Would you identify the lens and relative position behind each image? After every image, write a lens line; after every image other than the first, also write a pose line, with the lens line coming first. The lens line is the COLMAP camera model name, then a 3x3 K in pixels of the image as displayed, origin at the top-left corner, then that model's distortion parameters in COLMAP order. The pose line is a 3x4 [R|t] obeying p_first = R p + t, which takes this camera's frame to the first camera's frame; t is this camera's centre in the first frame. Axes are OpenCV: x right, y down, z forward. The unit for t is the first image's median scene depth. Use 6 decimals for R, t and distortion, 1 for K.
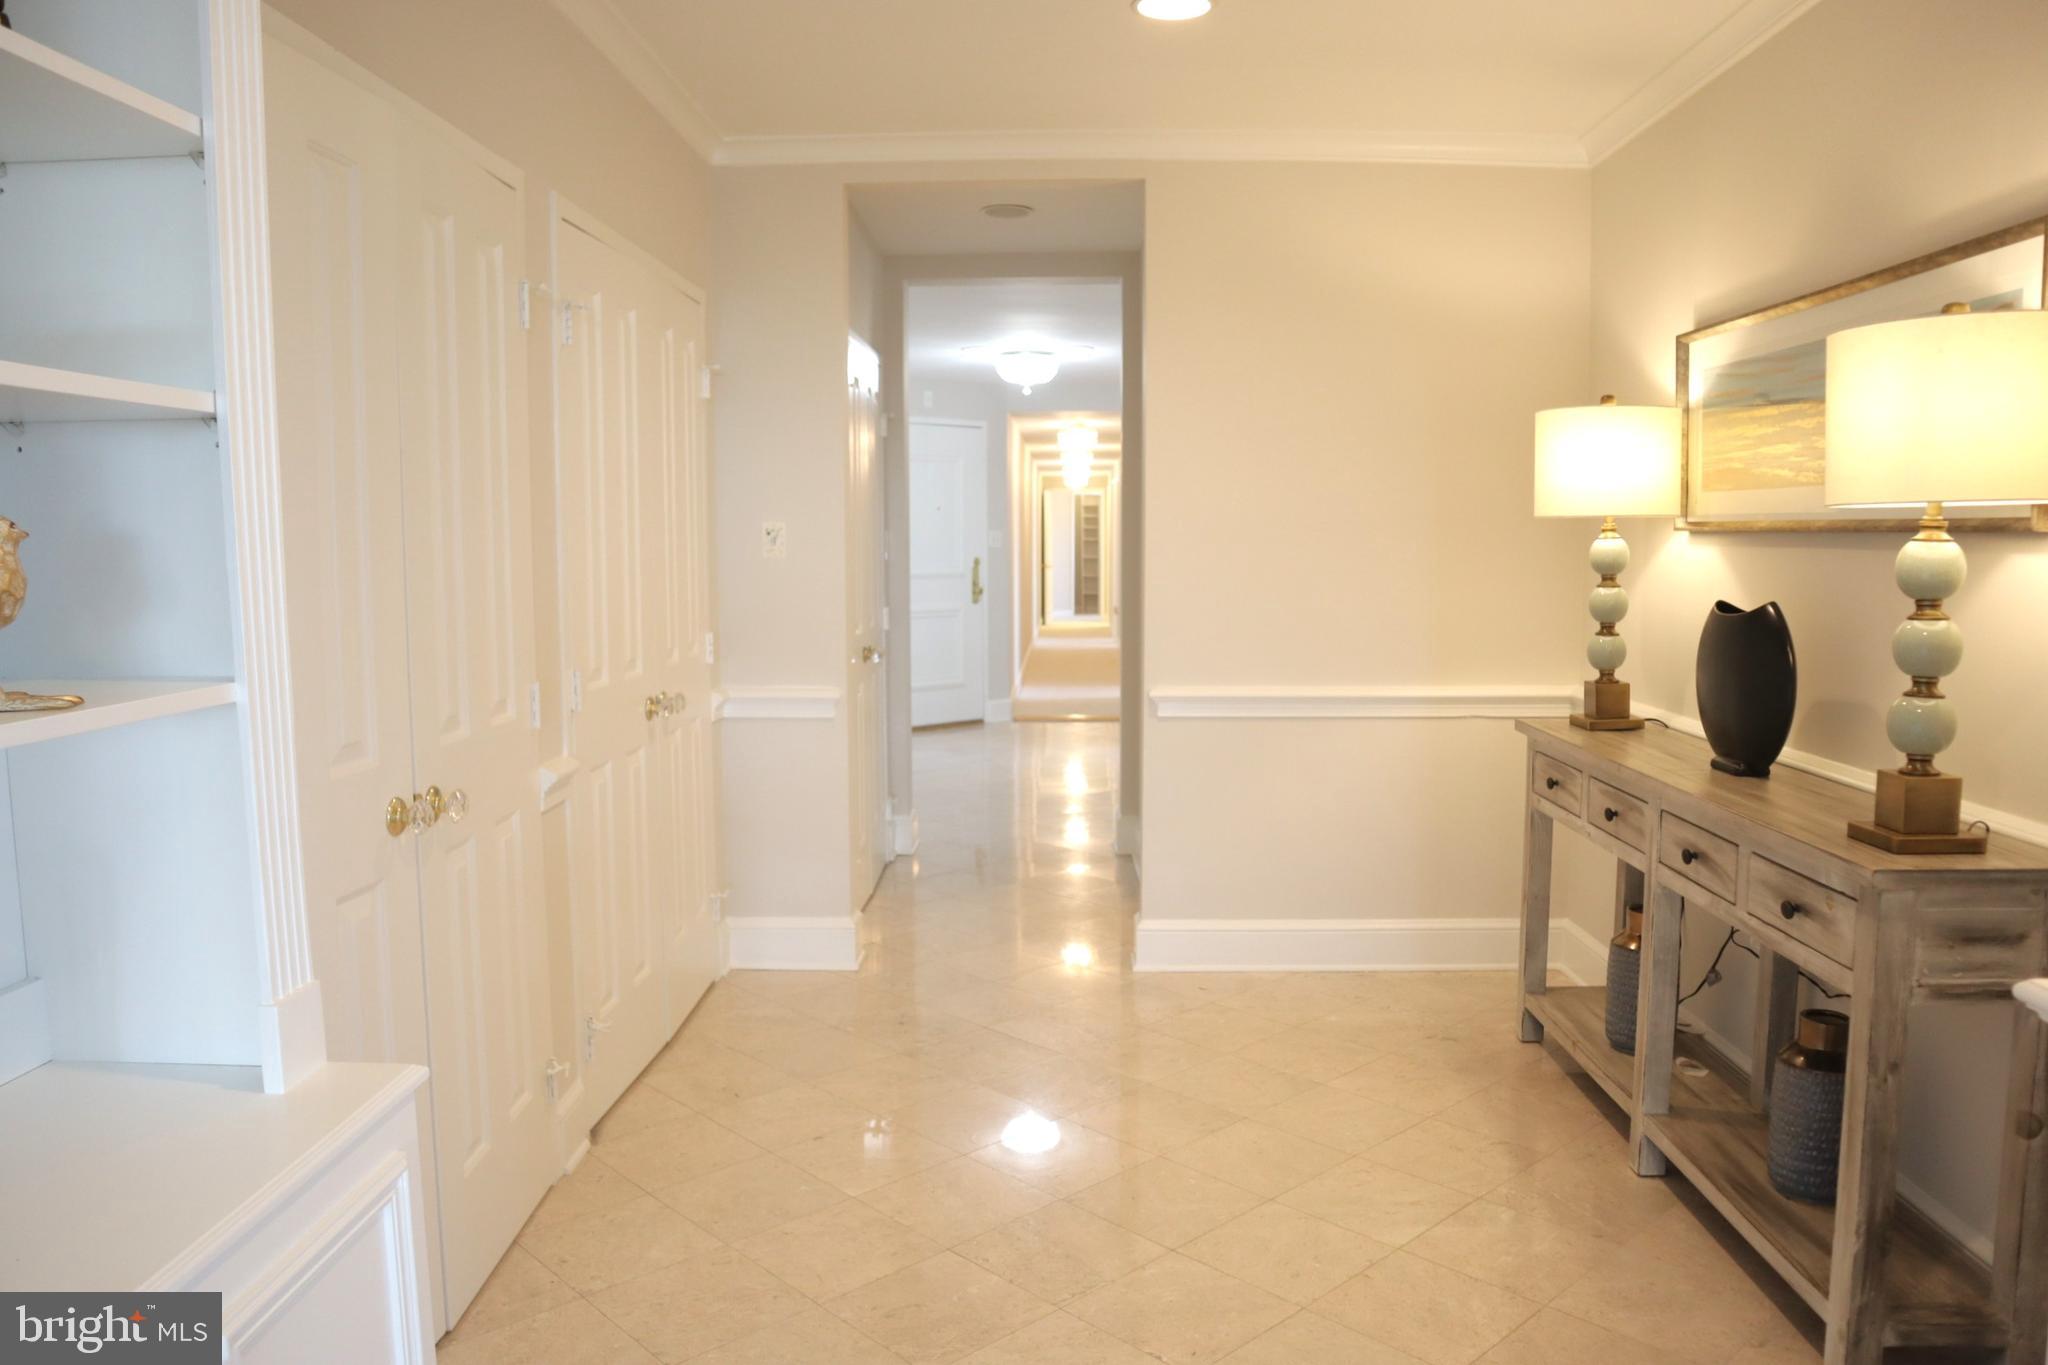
lens RADIAL K [[1495.0, 0, 1024.0], [0, 1495.0, 682.5], [0, 0, 1]] dist [-0.028694, 0.103282]
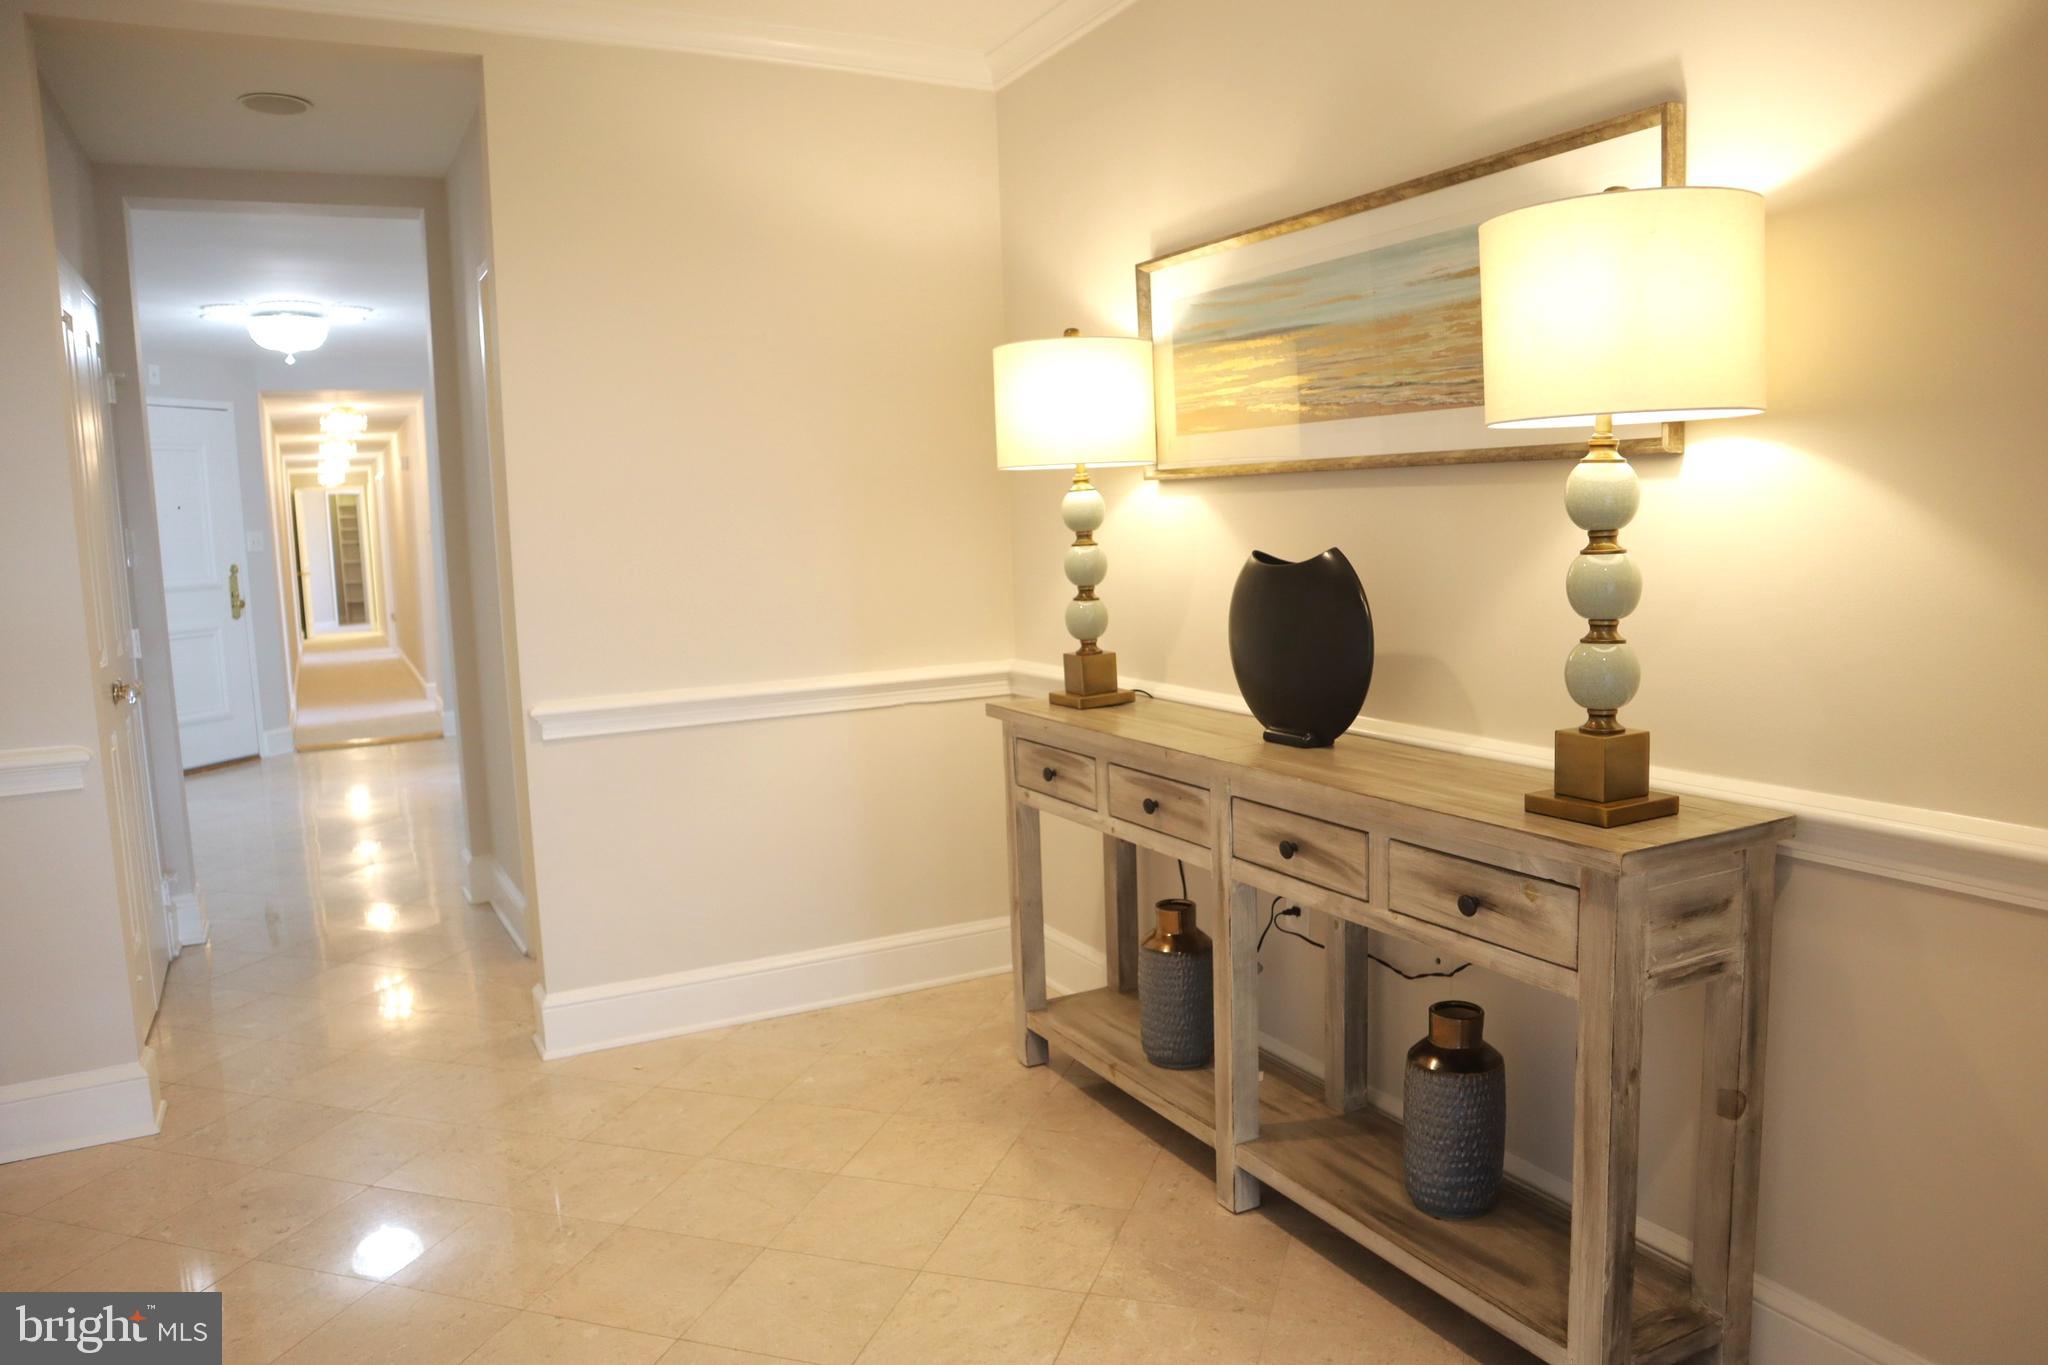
lens RADIAL K [[1457.5, 0, 1020.4], [0, 1457.5, 691.9], [0, 0, 1]] dist [-0.126851, 0.089148]
pose [[0.880775, -0.088310, 0.465228, -0.051813], [0.081277, 0.996070, 0.035201, -0.011441], [-0.466508, 0.006808, 0.884491, 0.264089]]
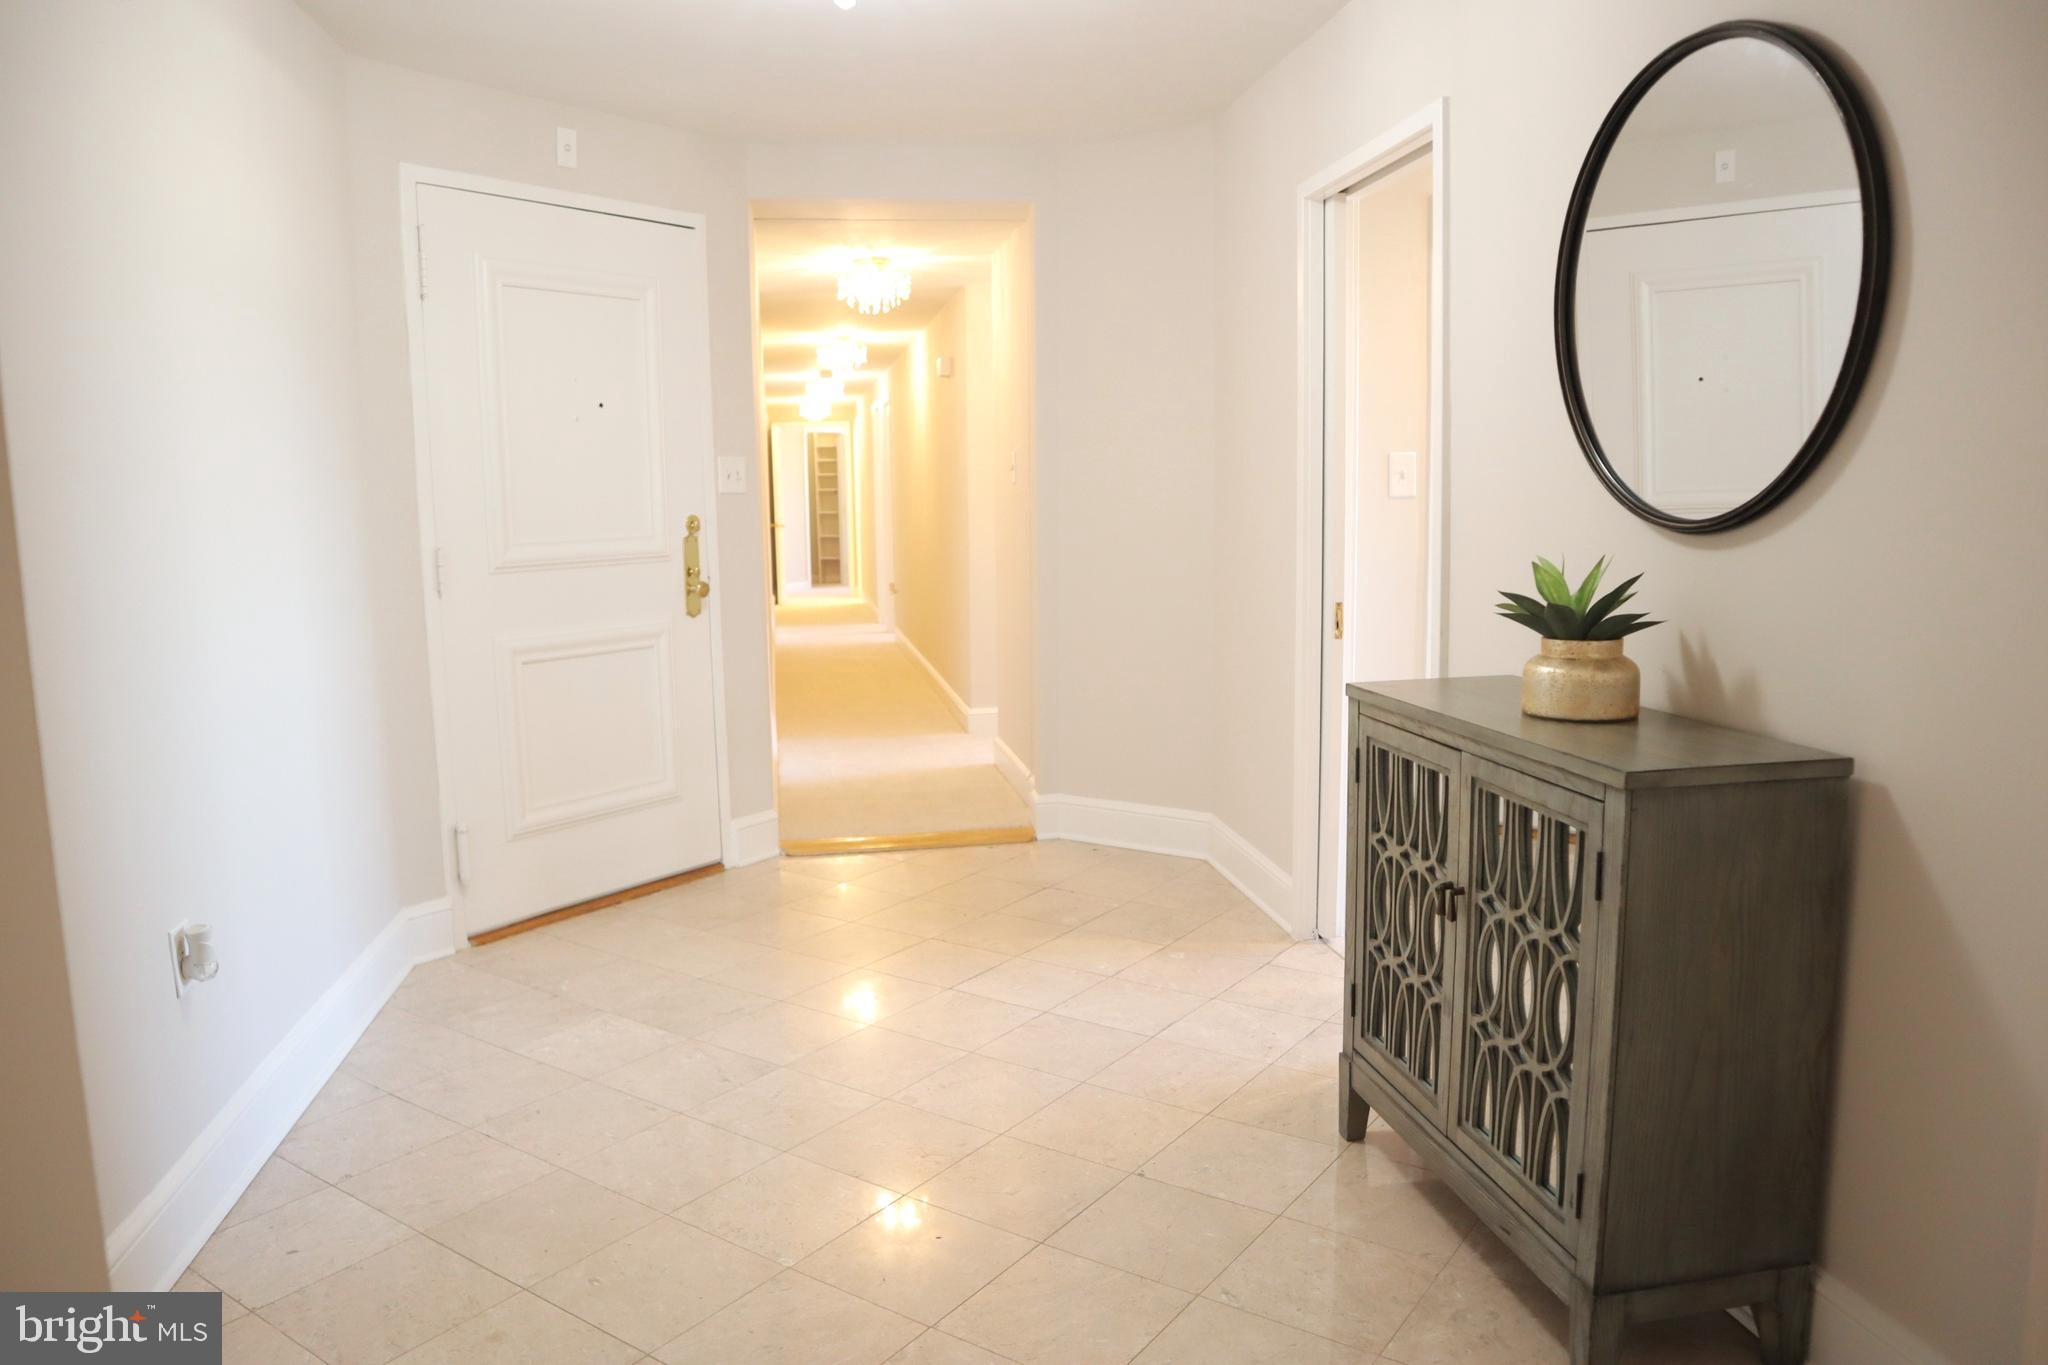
lens RADIAL K [[1457.5, 0, 1020.4], [0, 1457.5, 691.9], [0, 0, 1]] dist [-0.126851, 0.089148]
pose [[0.980018, -0.045462, 0.193645, -0.063771], [0.037749, 0.998347, 0.043338, -0.134729], [-0.195295, -0.035163, 0.980114, 1.630191]]
